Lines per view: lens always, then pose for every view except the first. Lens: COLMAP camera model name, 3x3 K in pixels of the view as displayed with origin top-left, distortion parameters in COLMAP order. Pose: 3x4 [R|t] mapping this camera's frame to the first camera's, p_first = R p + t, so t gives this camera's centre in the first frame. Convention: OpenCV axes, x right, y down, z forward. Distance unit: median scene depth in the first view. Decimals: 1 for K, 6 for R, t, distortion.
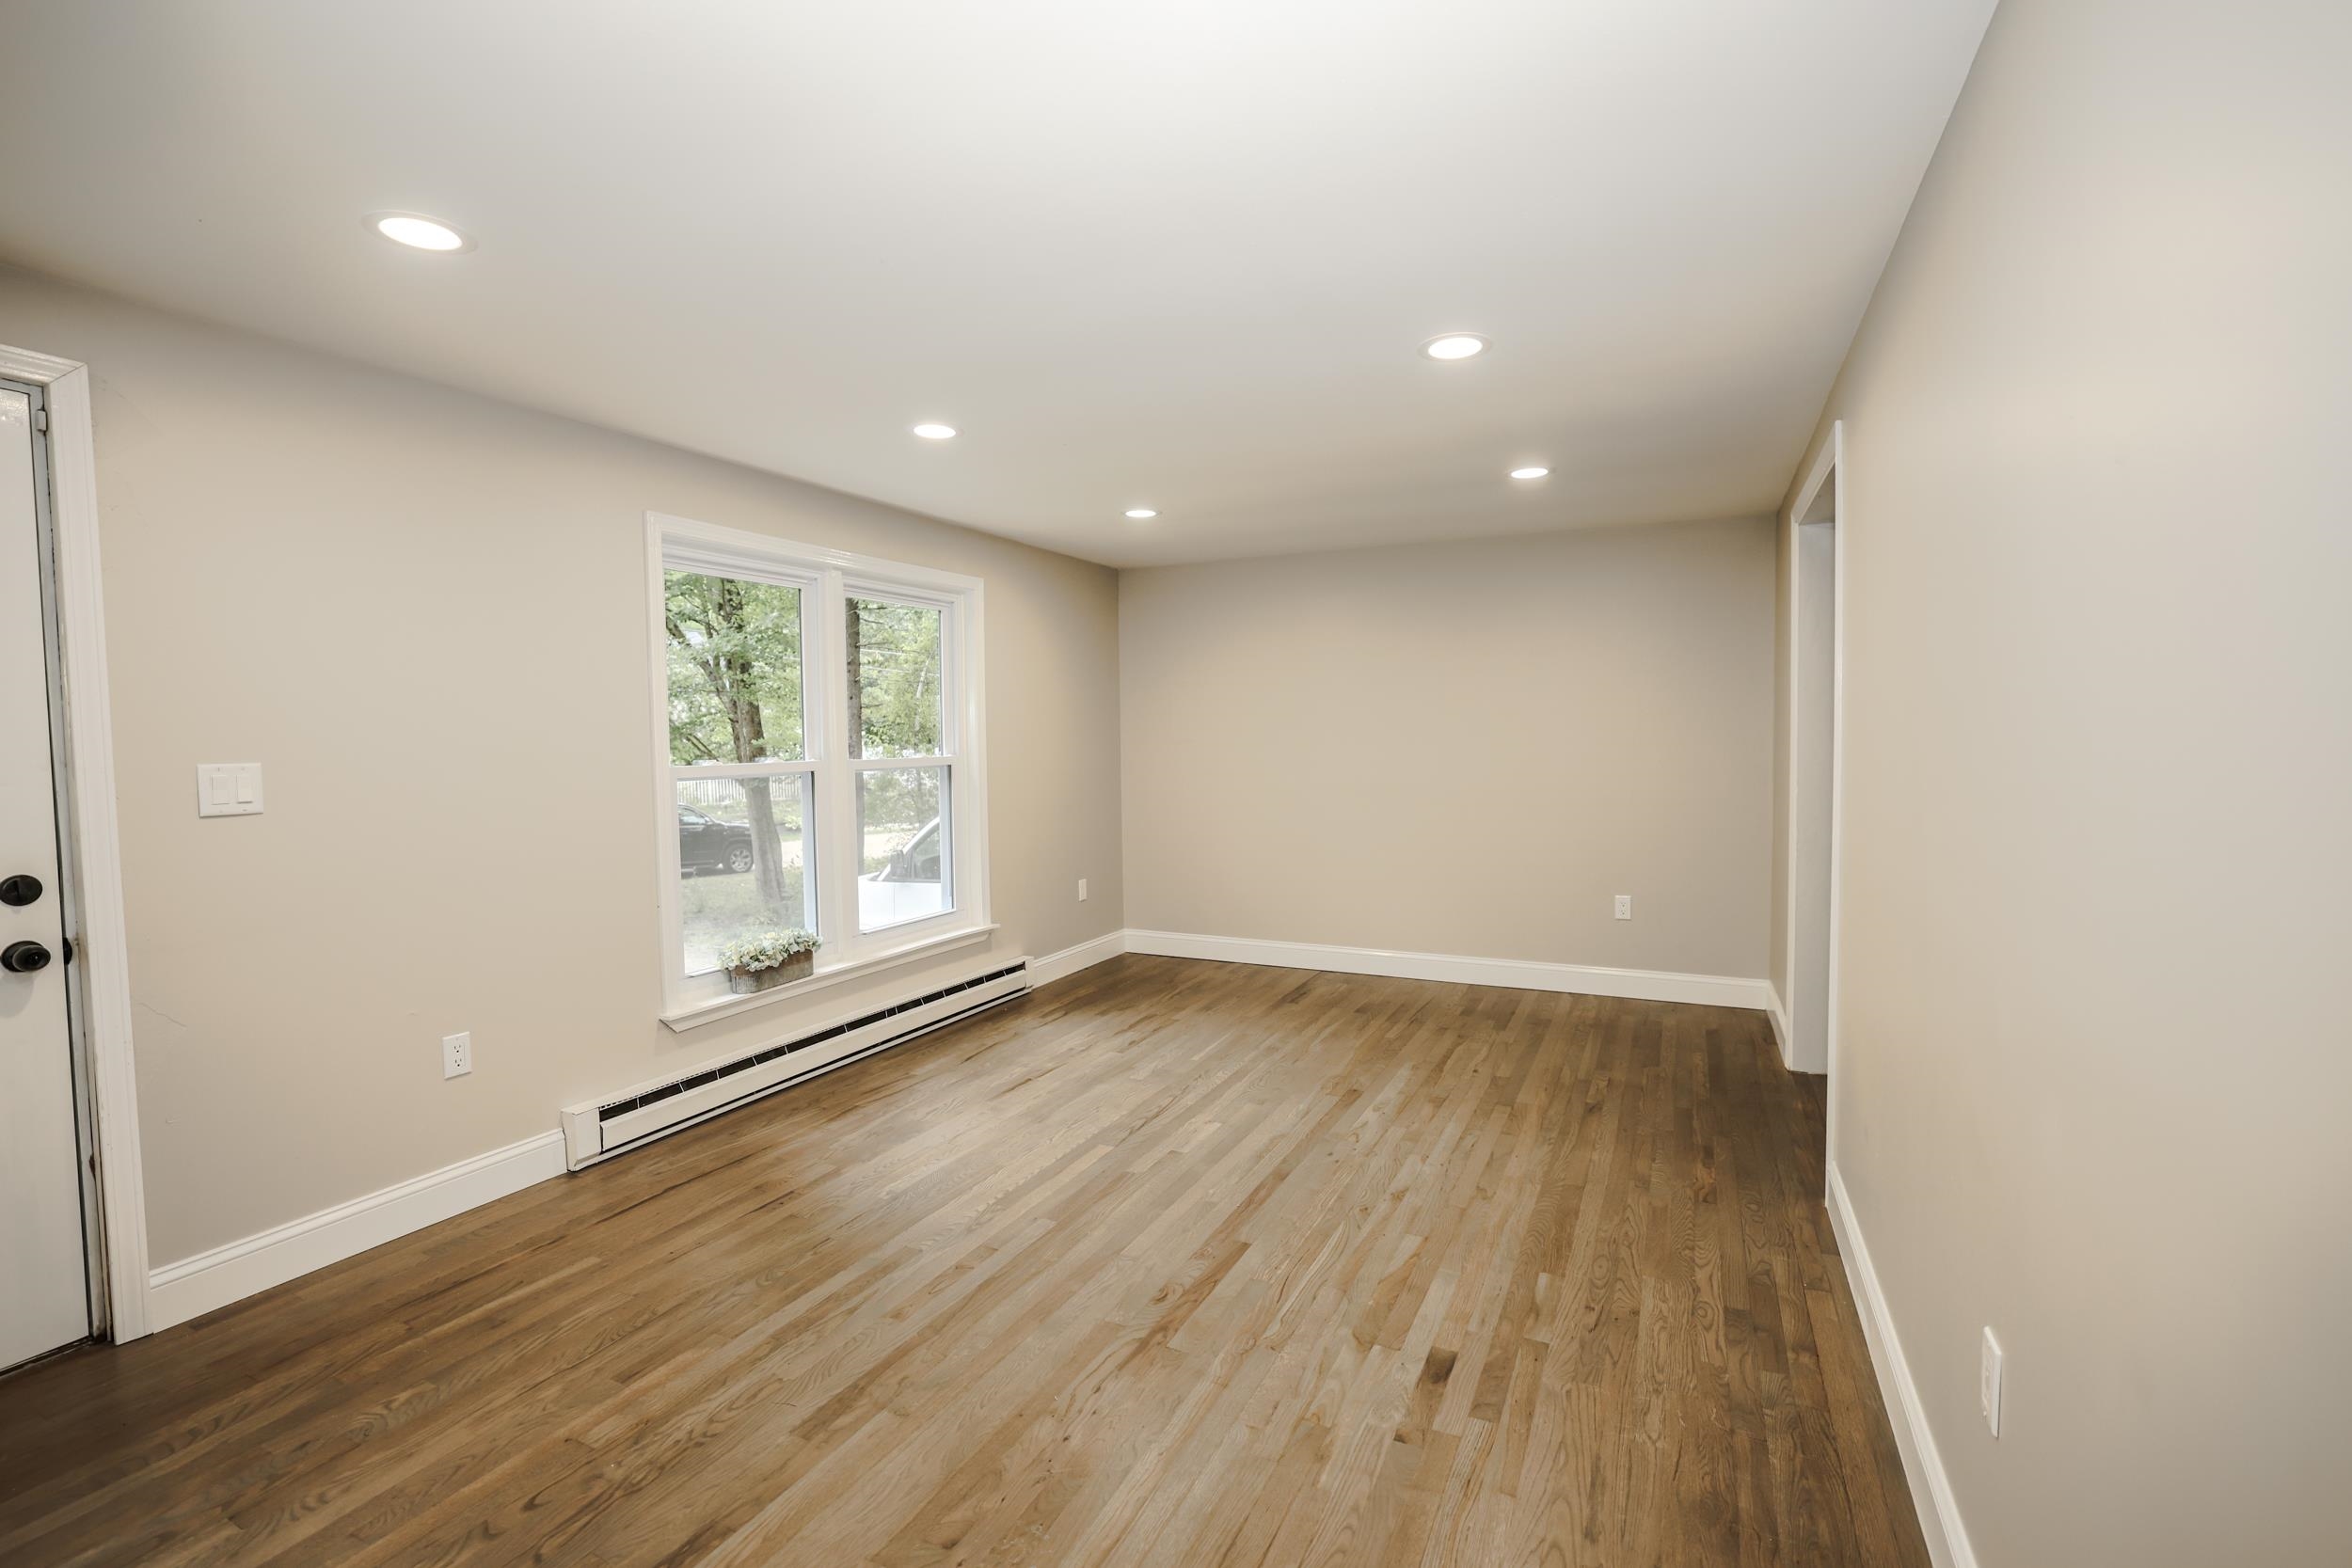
lens RADIAL K [[1039.6, 0, 1184.4], [0, 1039.6, 777.0], [0, 0, 1]] dist [-0.039592, 0.013611]
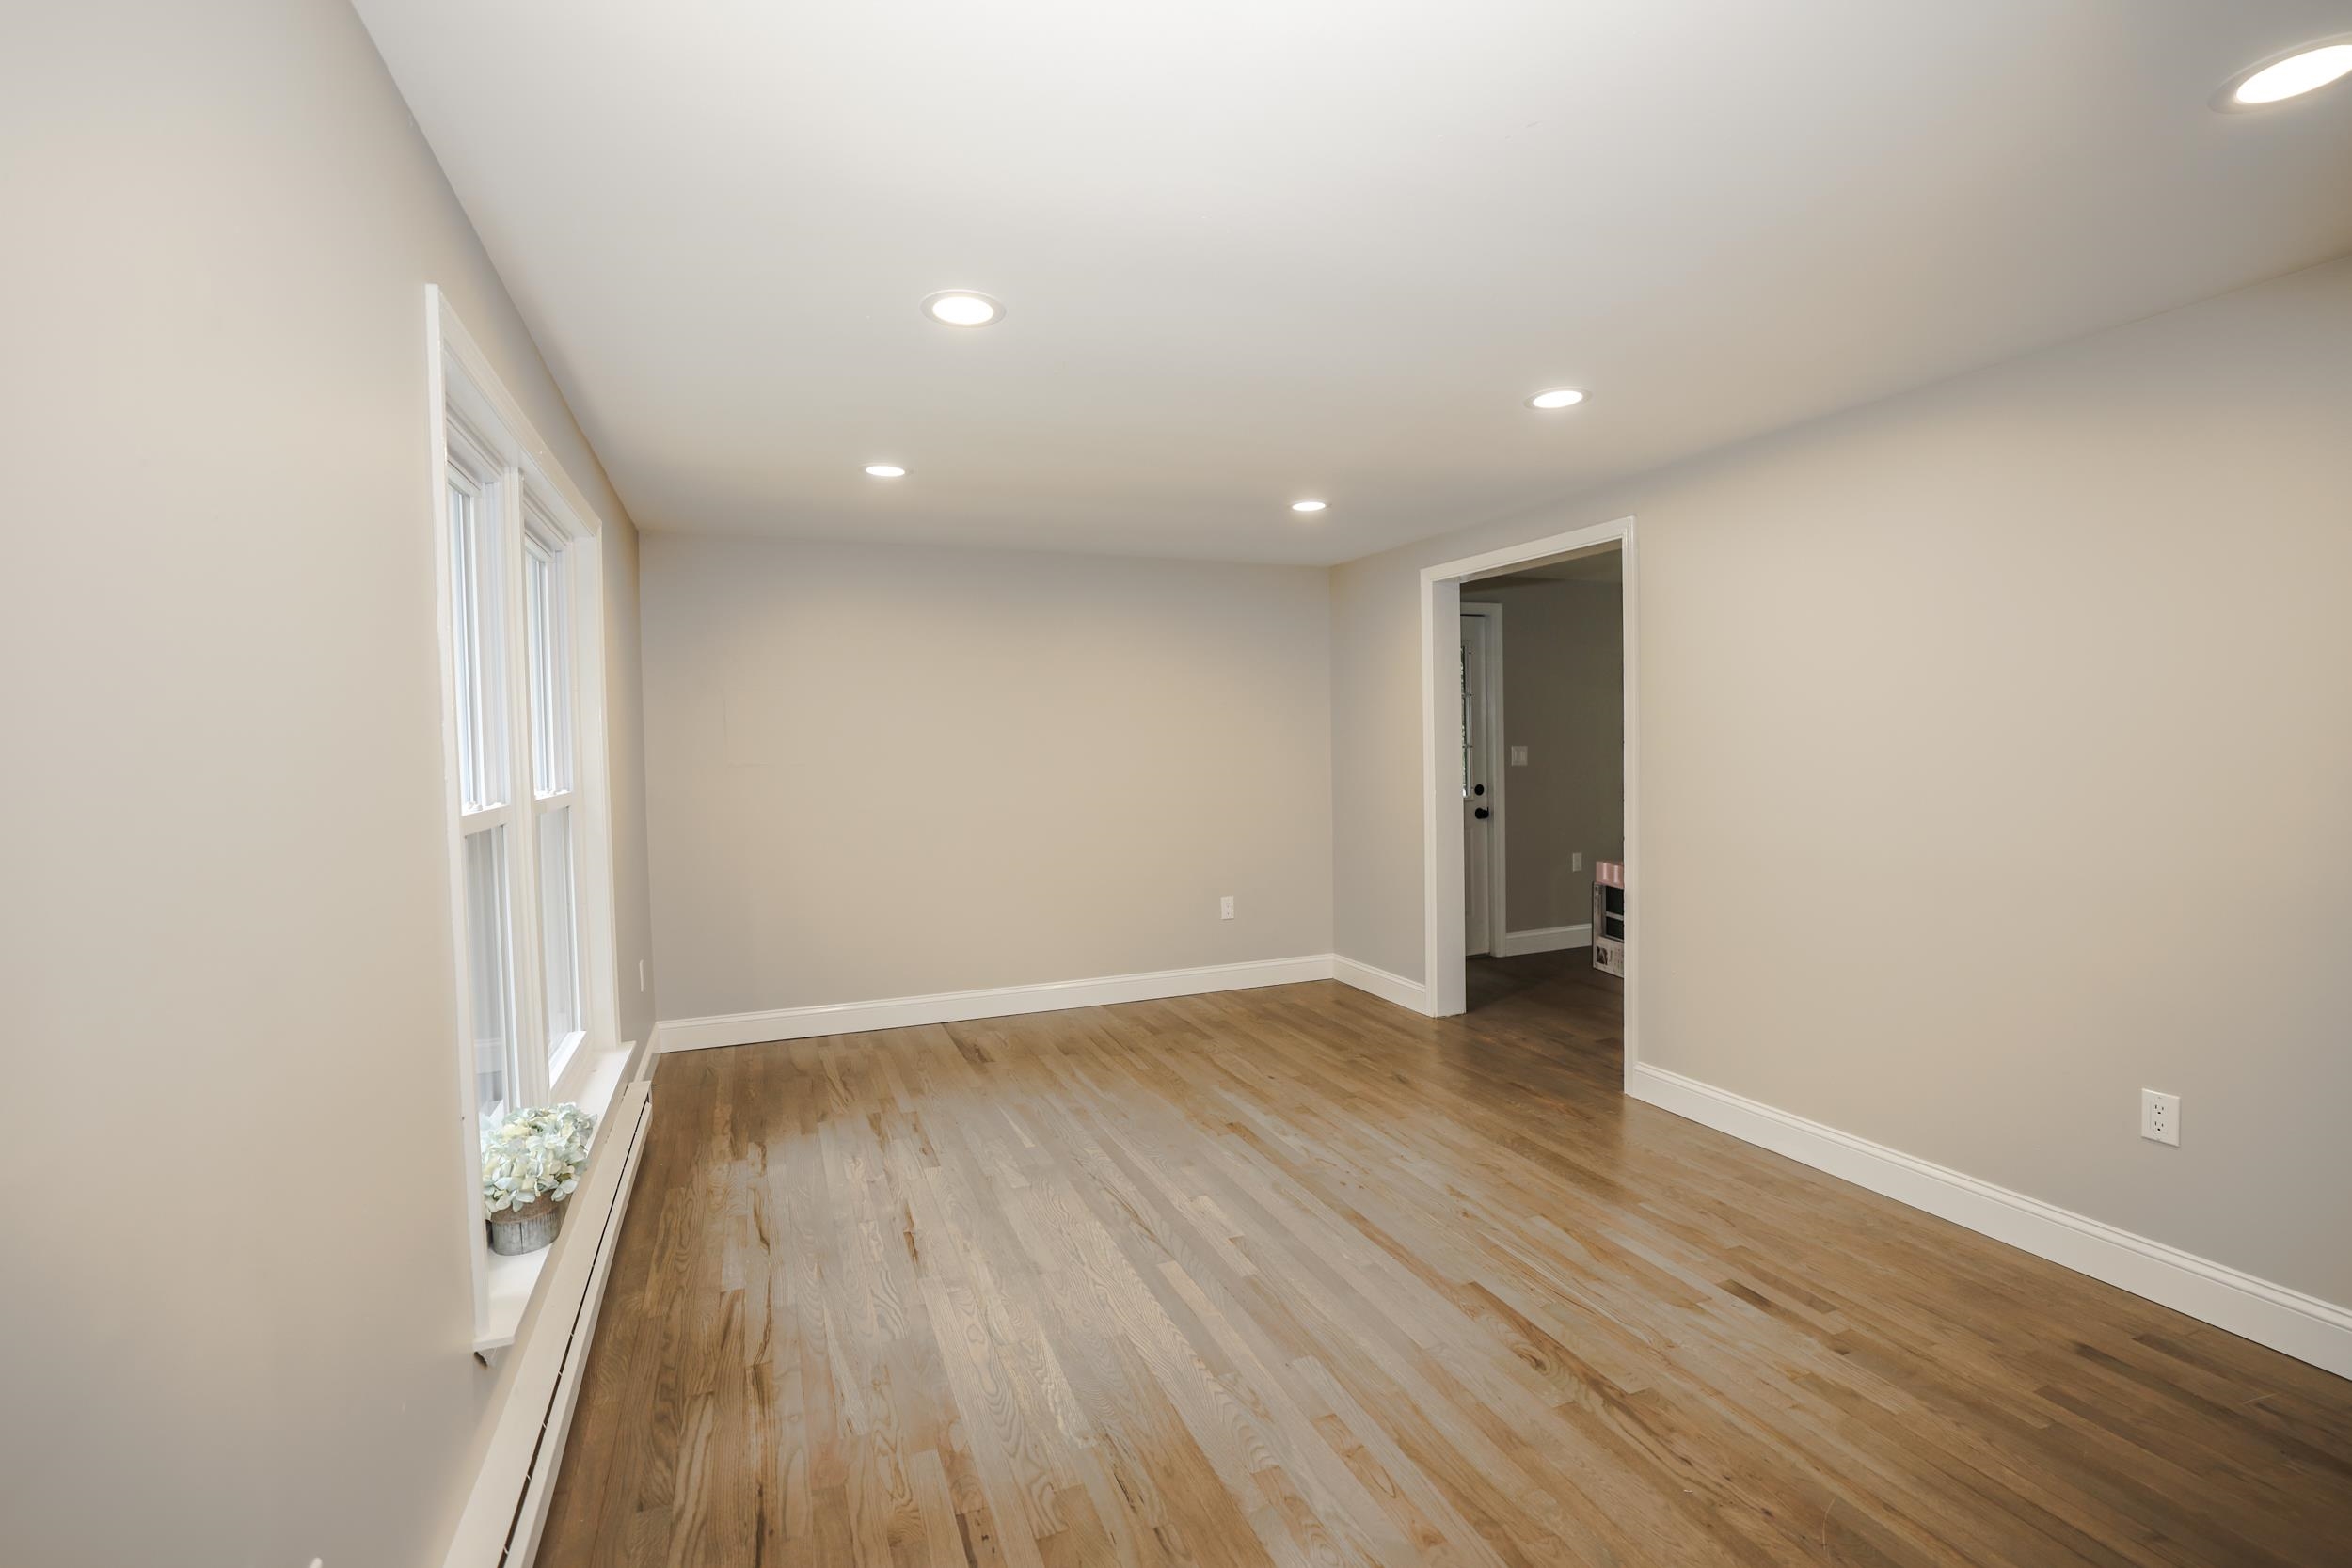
lens RADIAL K [[1039.6, 0, 1184.4], [0, 1039.6, 777.0], [0, 0, 1]] dist [-0.039592, 0.013611]
pose [[0.667690, -0.023913, 0.744055, -0.639616], [0.039591, 0.999210, -0.003414, -0.017760], [-0.743386, 0.031737, 0.668110, 0.431335]]
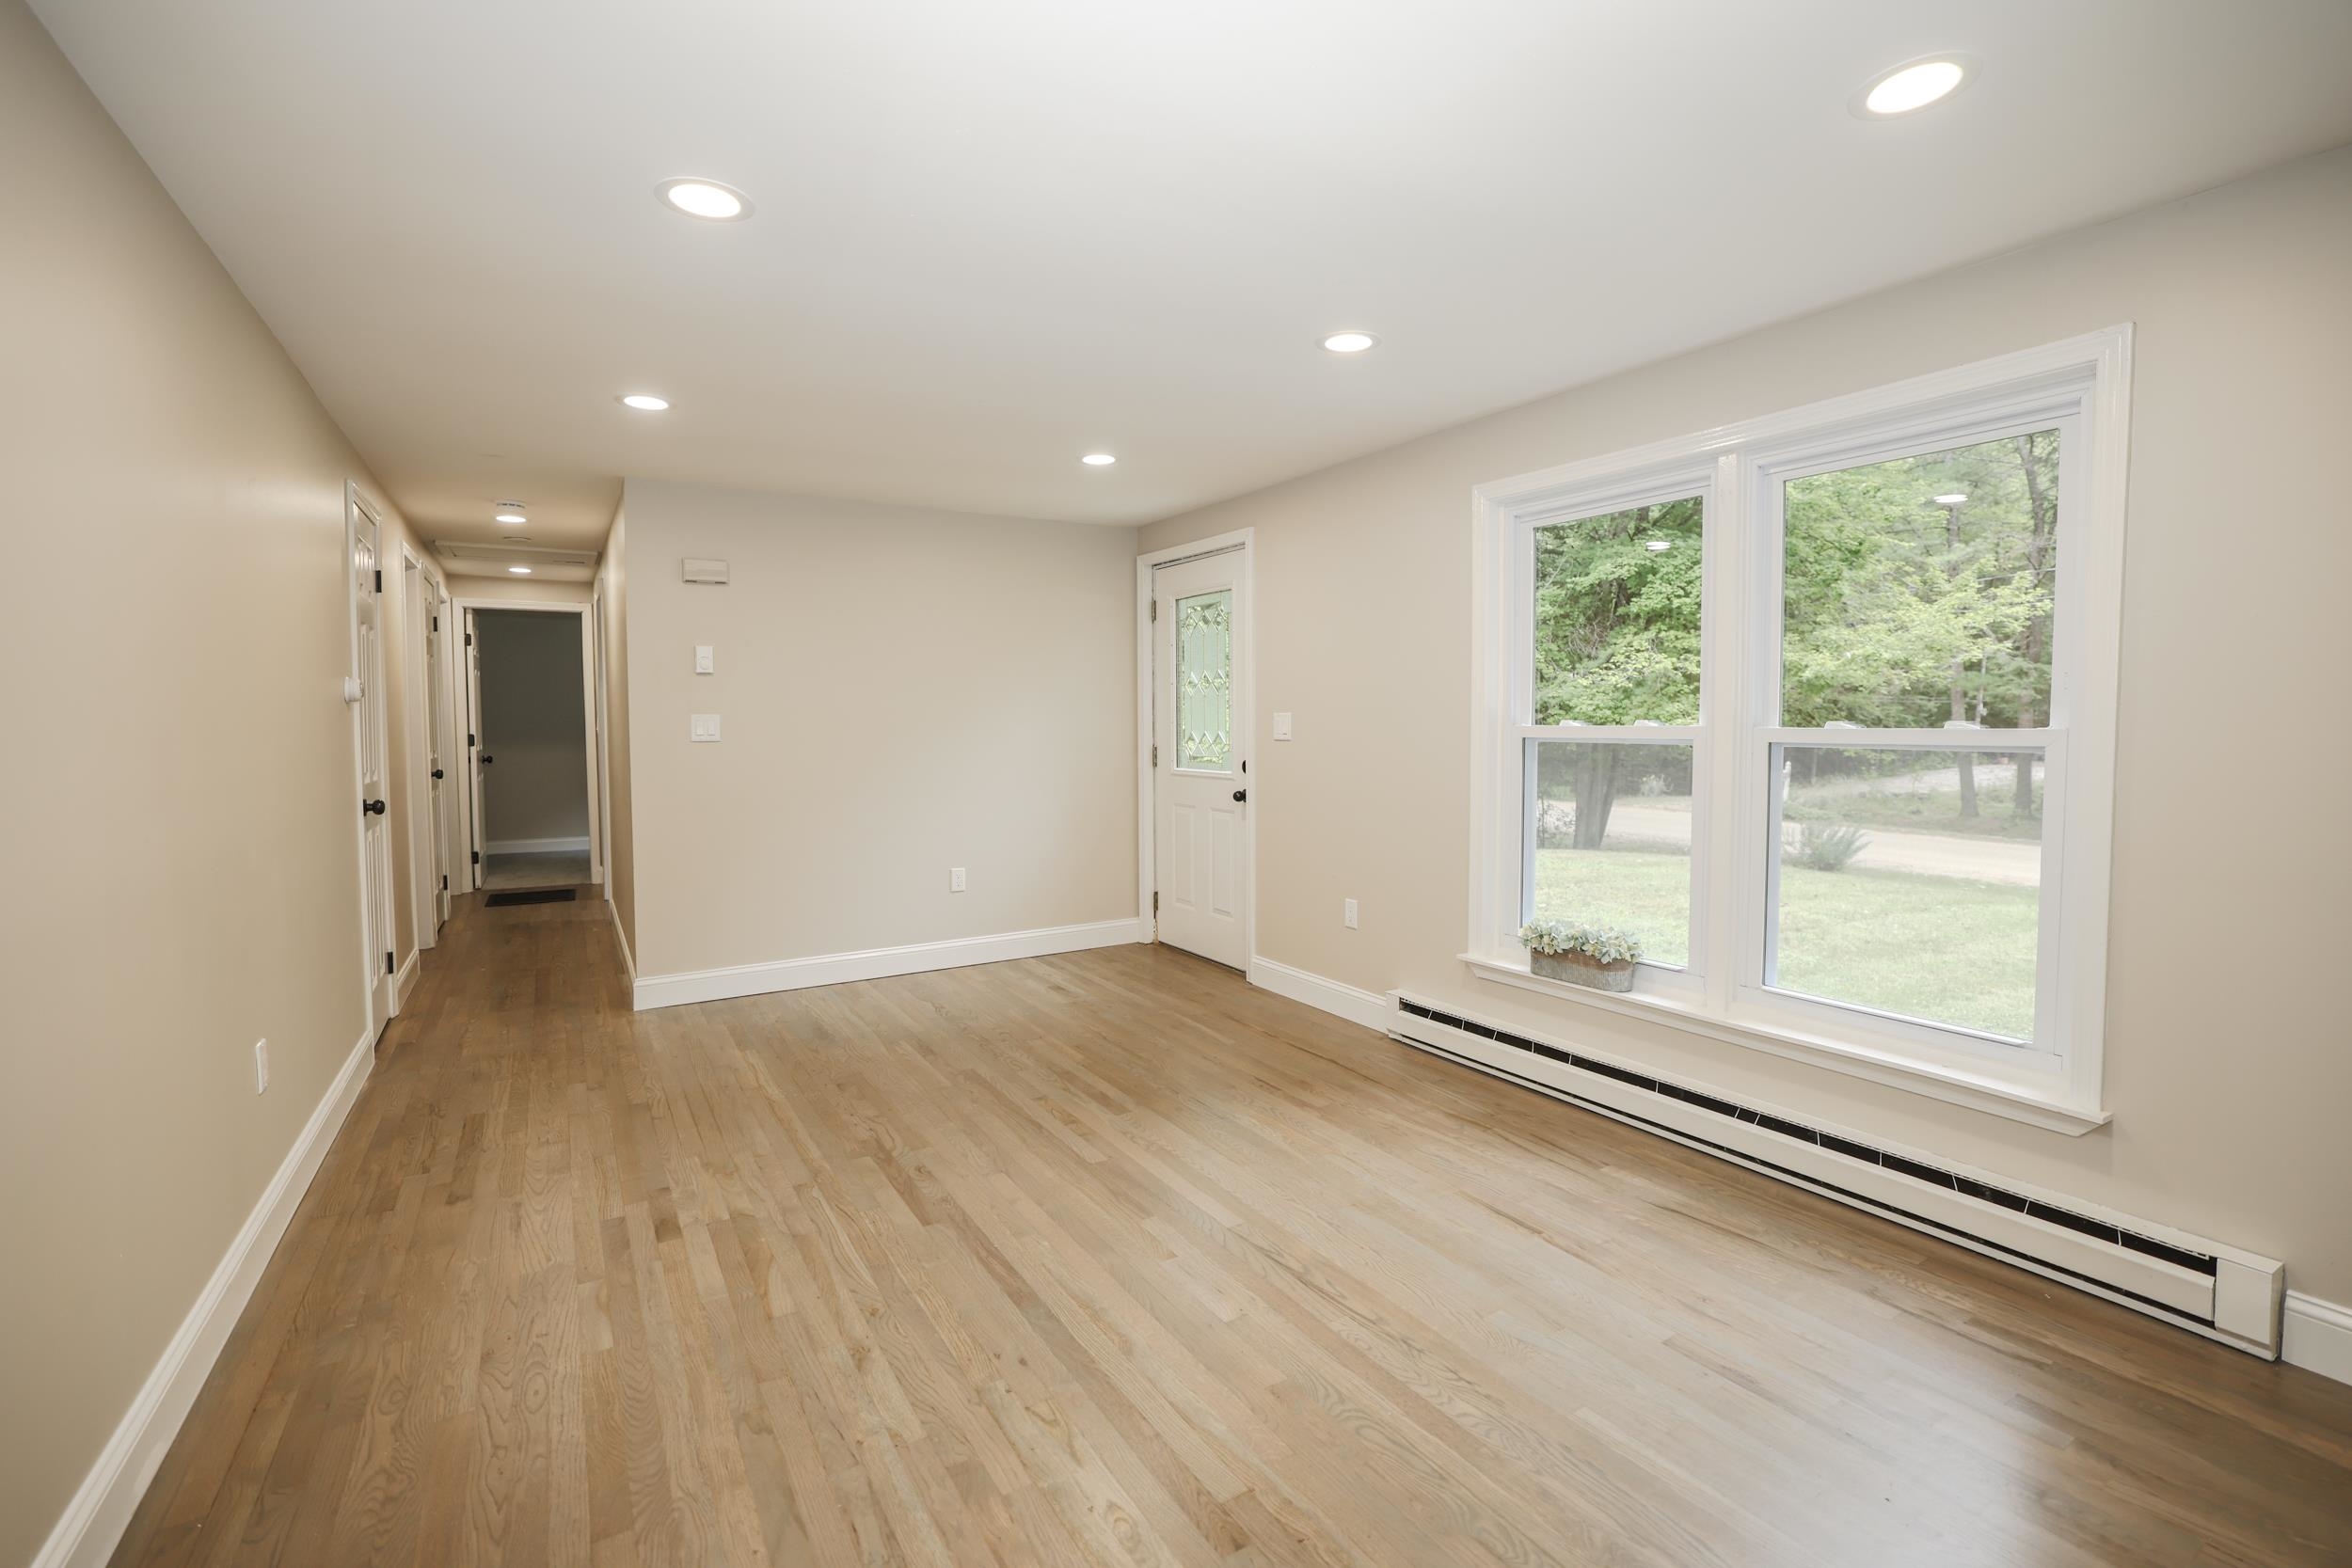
lens RADIAL K [[1039.6, 0, 1184.4], [0, 1039.6, 777.0], [0, 0, 1]] dist [-0.039592, 0.013611]
pose [[-0.537169, 0.059731, -0.841357, 0.564144], [-0.024306, 0.995979, 0.086226, -0.041812], [0.843124, 0.066768, -0.533557, 1.328104]]
